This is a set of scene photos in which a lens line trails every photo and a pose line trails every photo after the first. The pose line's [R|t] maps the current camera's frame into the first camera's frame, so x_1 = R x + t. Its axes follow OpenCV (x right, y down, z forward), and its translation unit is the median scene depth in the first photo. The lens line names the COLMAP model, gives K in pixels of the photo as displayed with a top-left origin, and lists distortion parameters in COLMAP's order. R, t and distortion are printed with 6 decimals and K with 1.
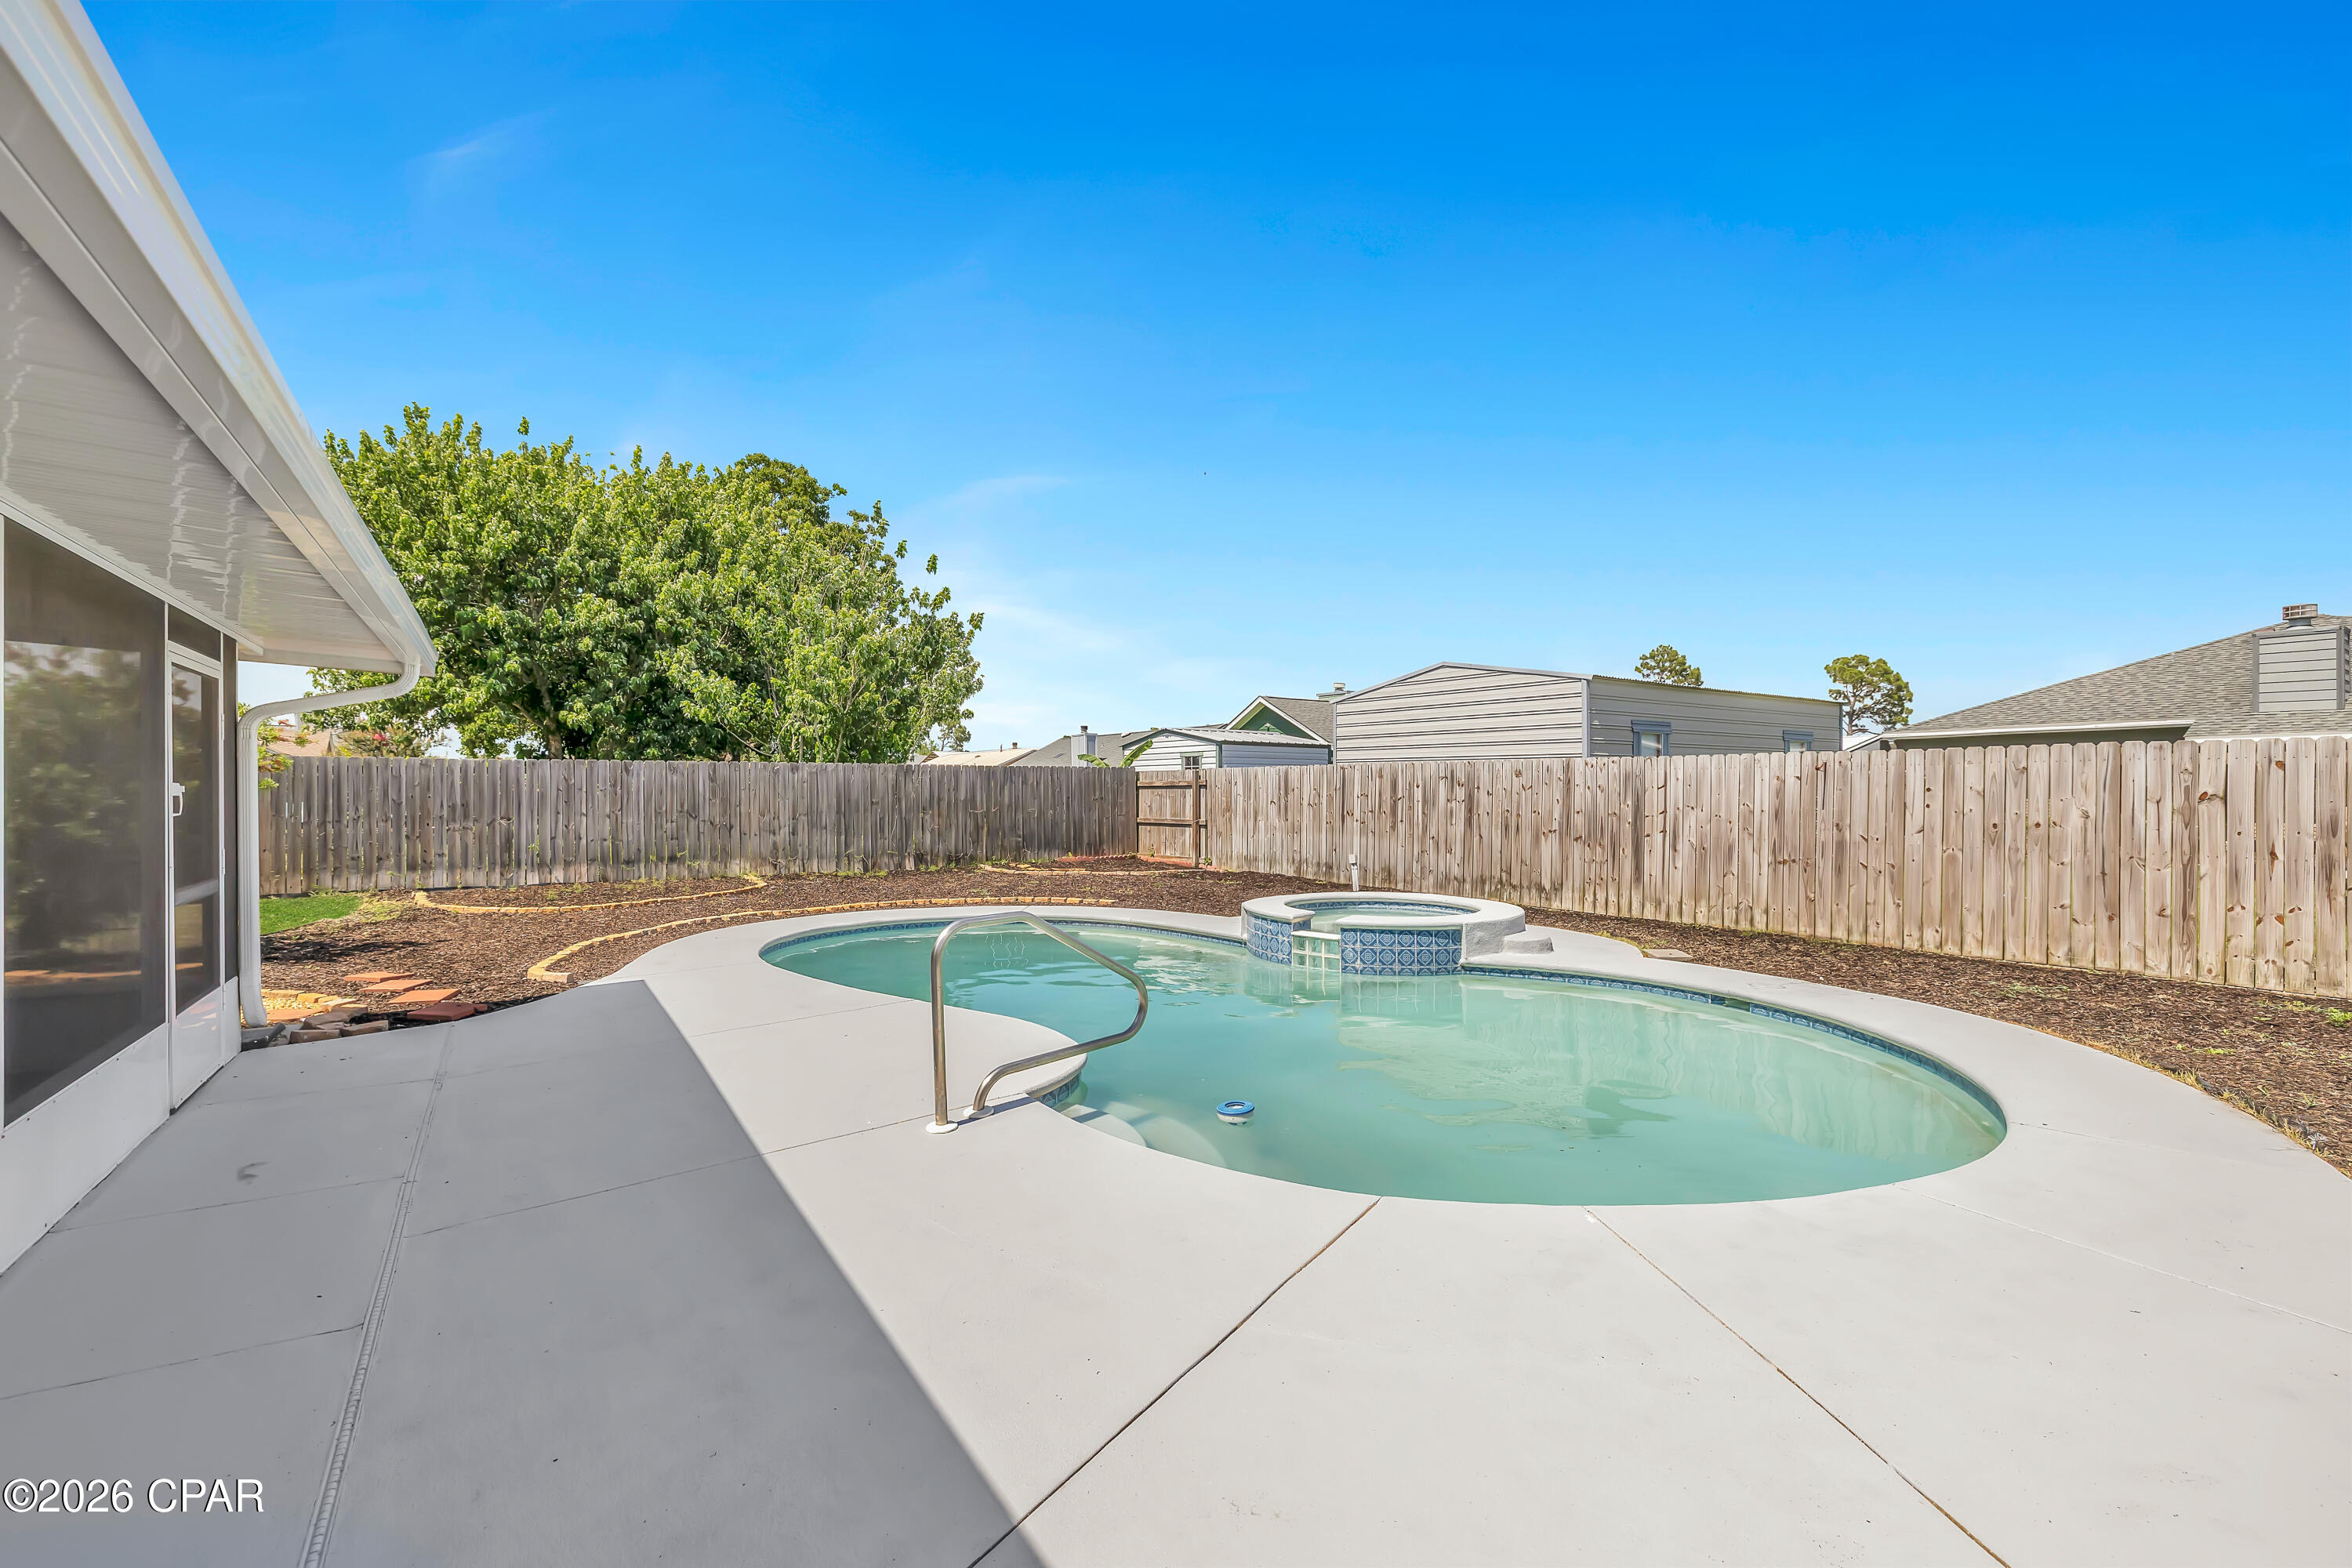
lens RADIAL K [[992.3, 0, 1167.8], [0, 992.3, 797.2], [0, 0, 1]] dist [-0.007875, -0.000241]
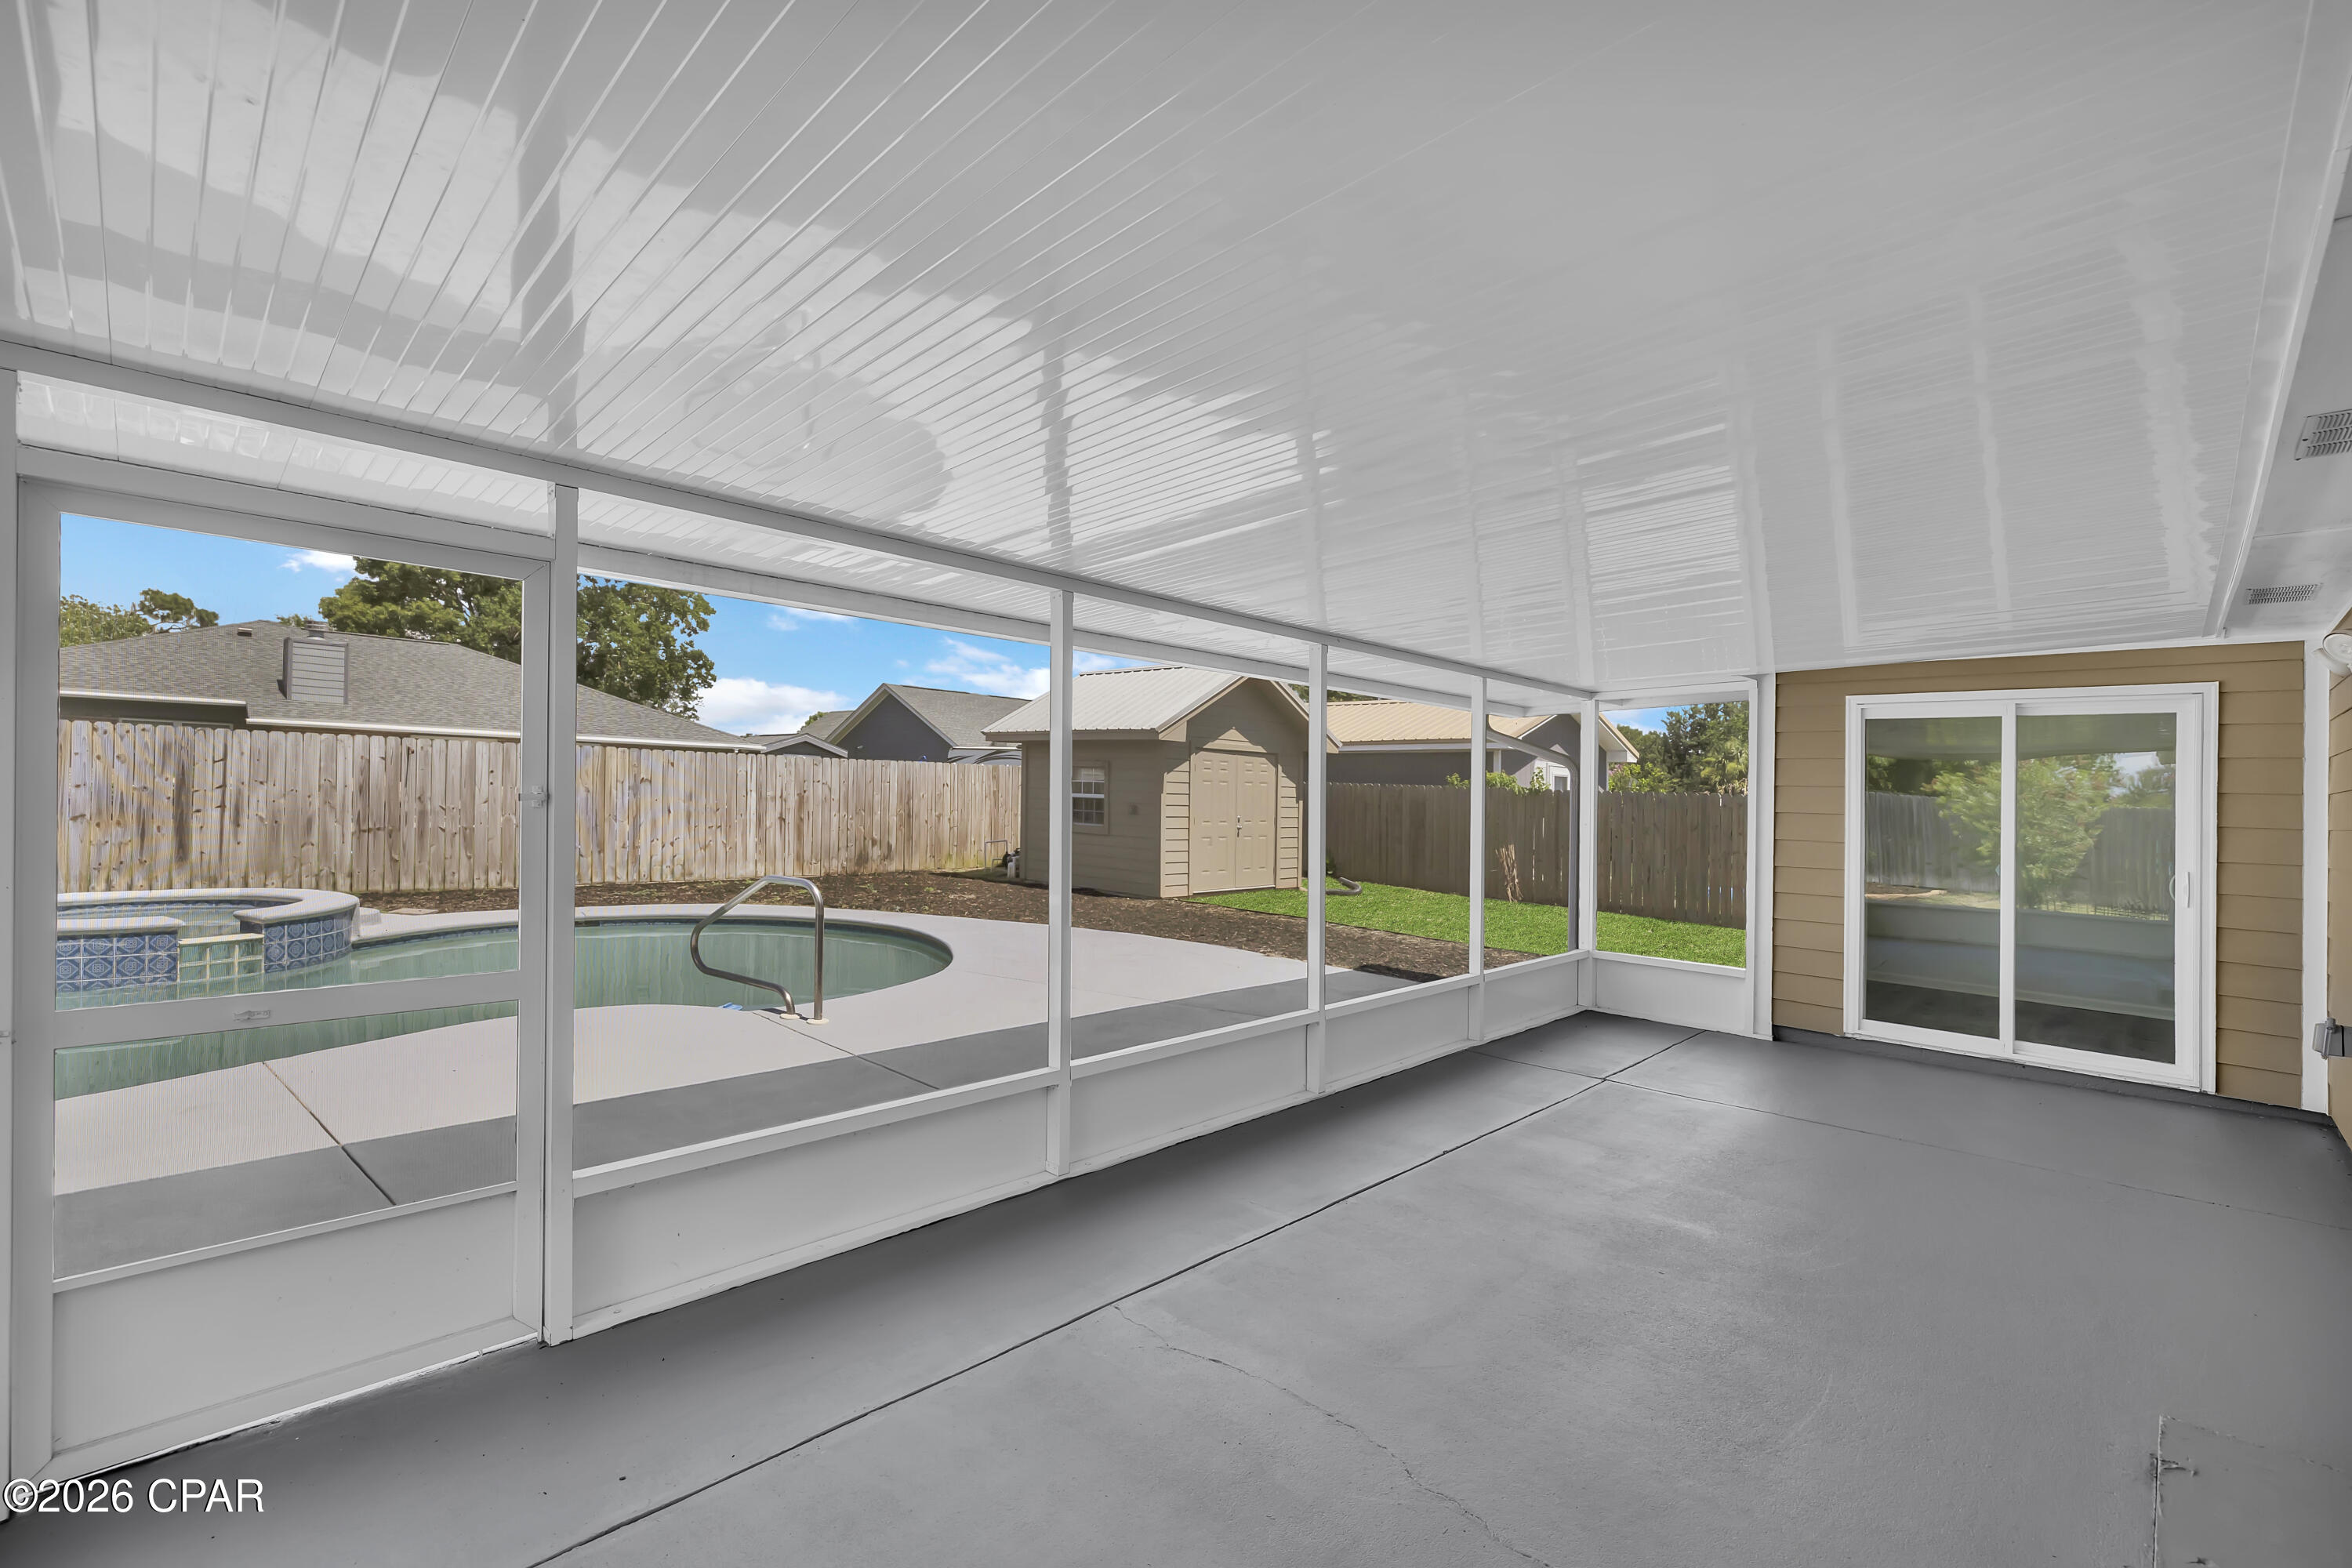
lens RADIAL K [[1005.9, 0, 1176.5], [0, 1005.9, 803.9], [0, 0, 1]] dist [0.001279, -0.001406]
pose [[-0.218850, -0.021700, 0.975517, -0.679916], [-0.026998, 0.999505, 0.016177, -0.009305], [-0.975385, -0.022796, -0.219327, 0.311603]]
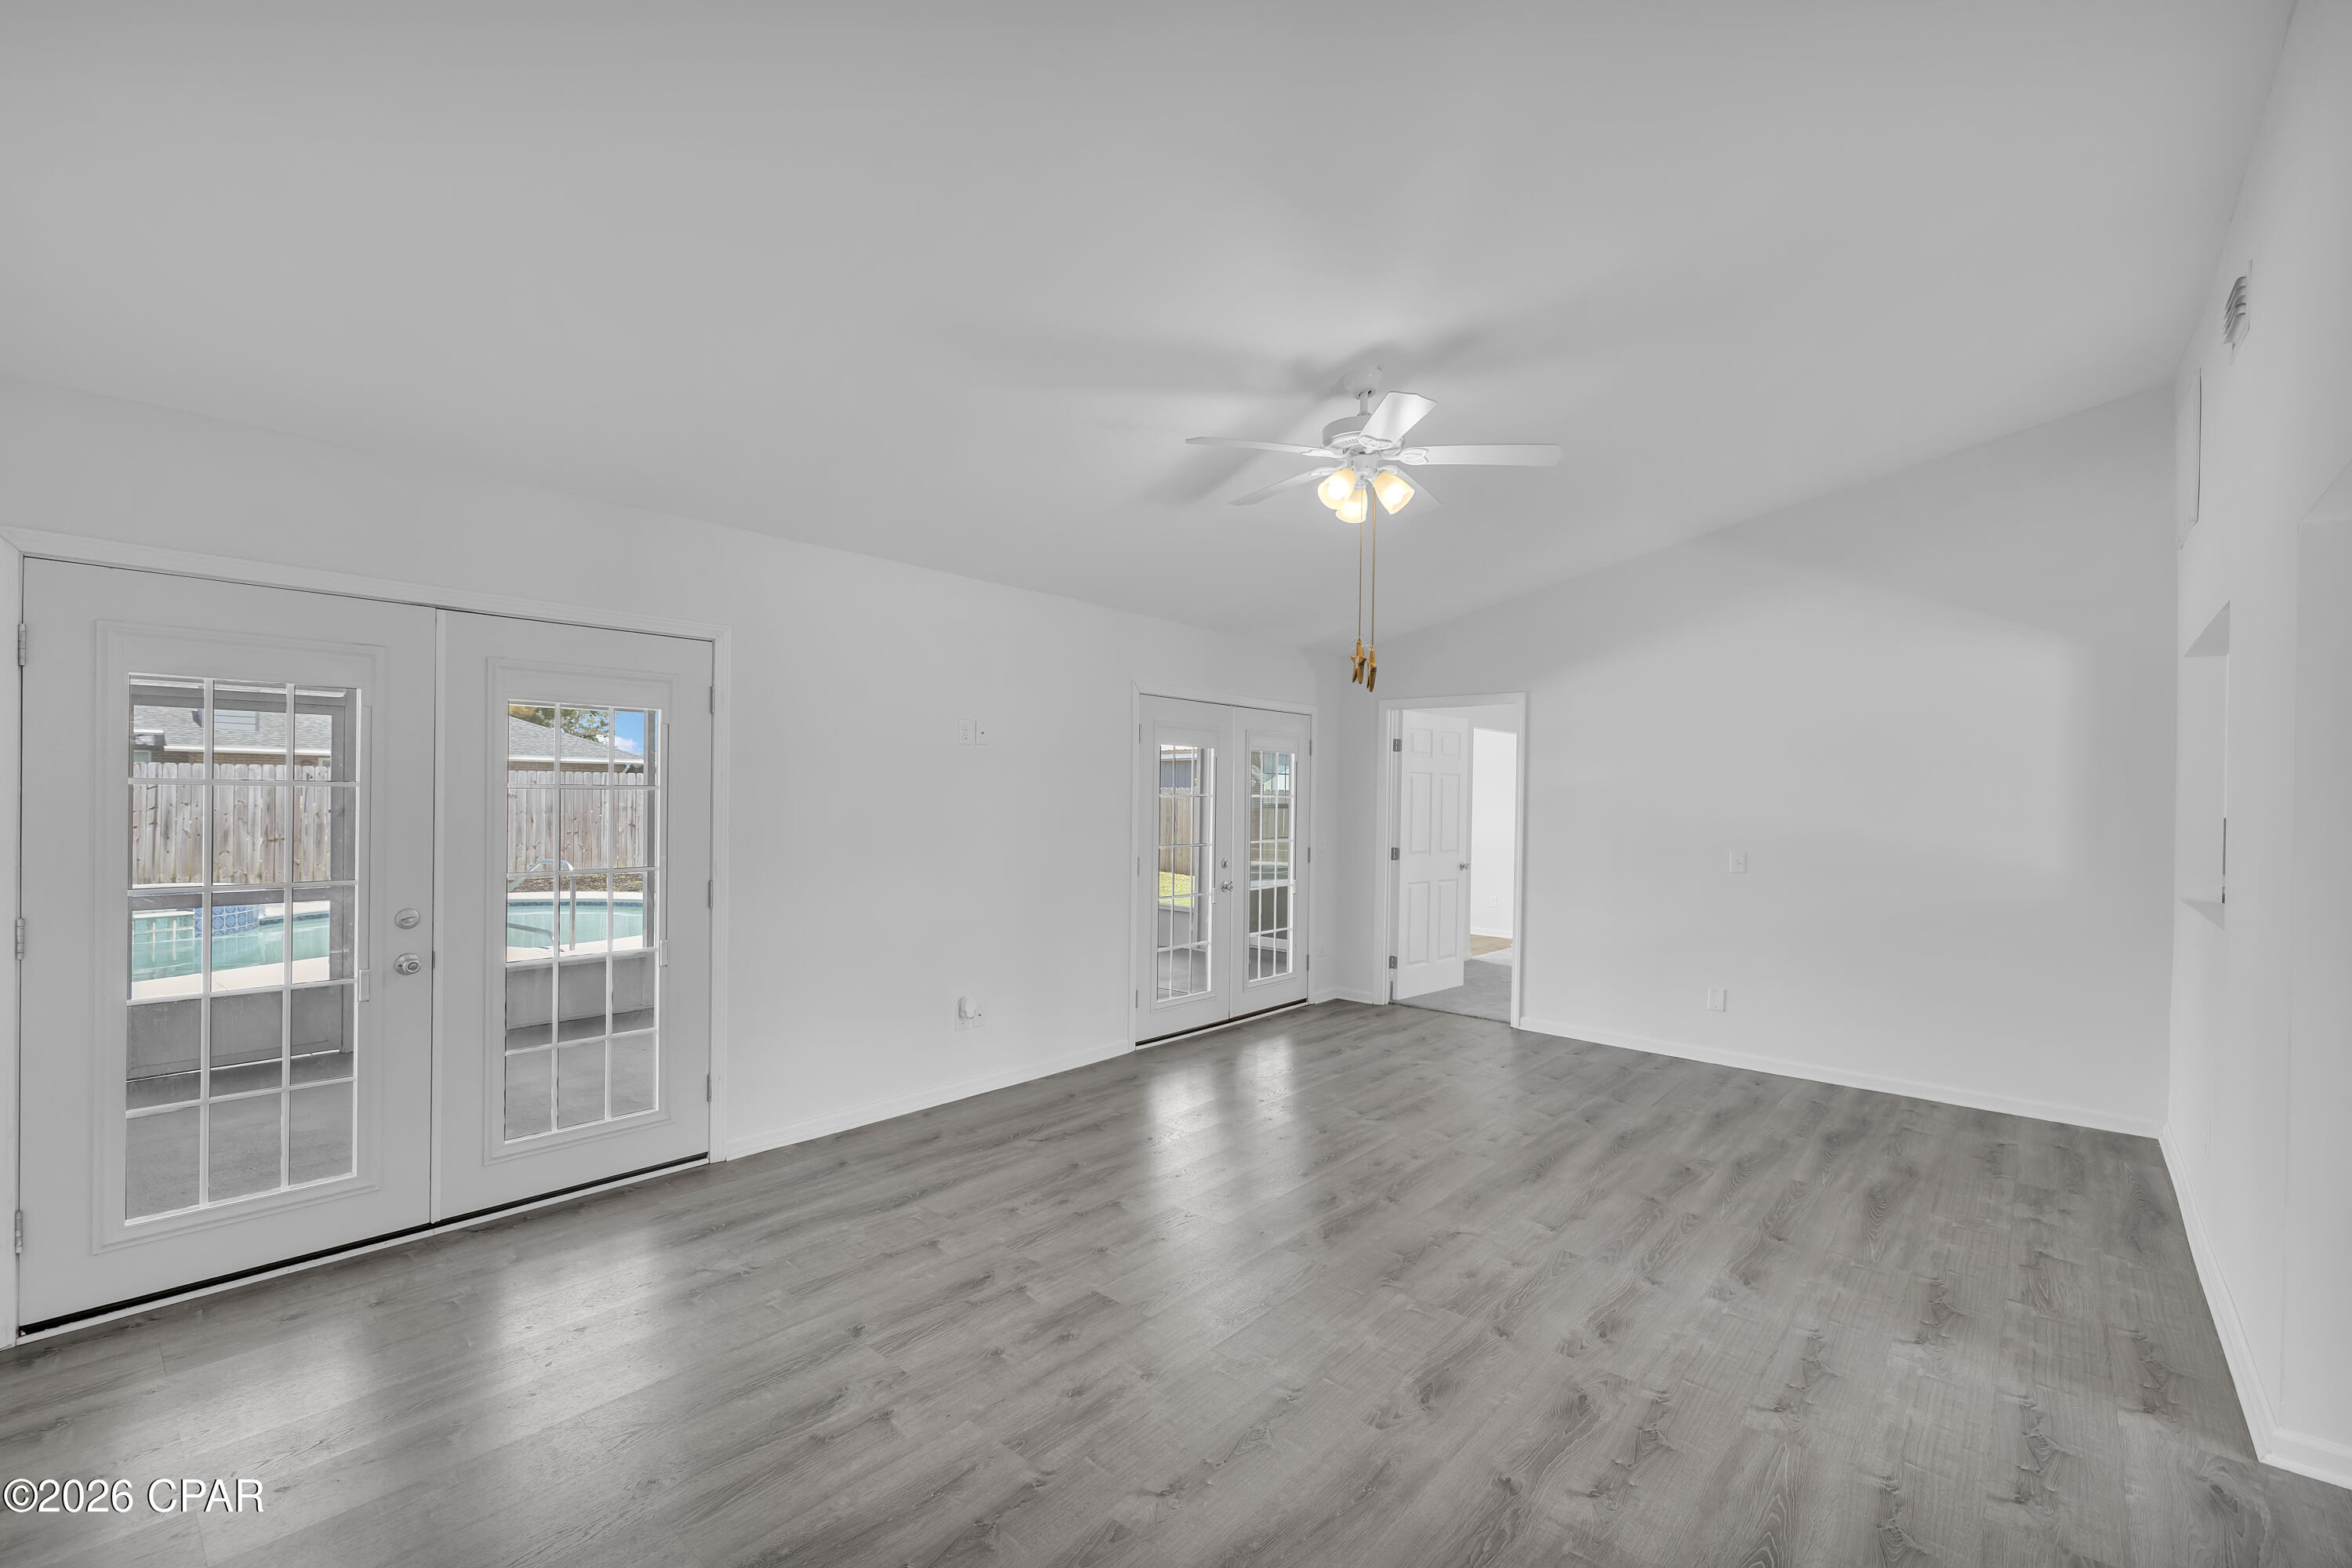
lens RADIAL K [[1005.9, 0, 1183.5], [0, 1005.9, 782.2], [0, 0, 1]] dist [0.001279, -0.001406]
pose [[-0.270422, 0.003901, 0.962734, -1.090351], [-0.009149, 0.999936, -0.006621, -0.021311], [-0.962699, -0.010599, -0.270369, 0.099986]]
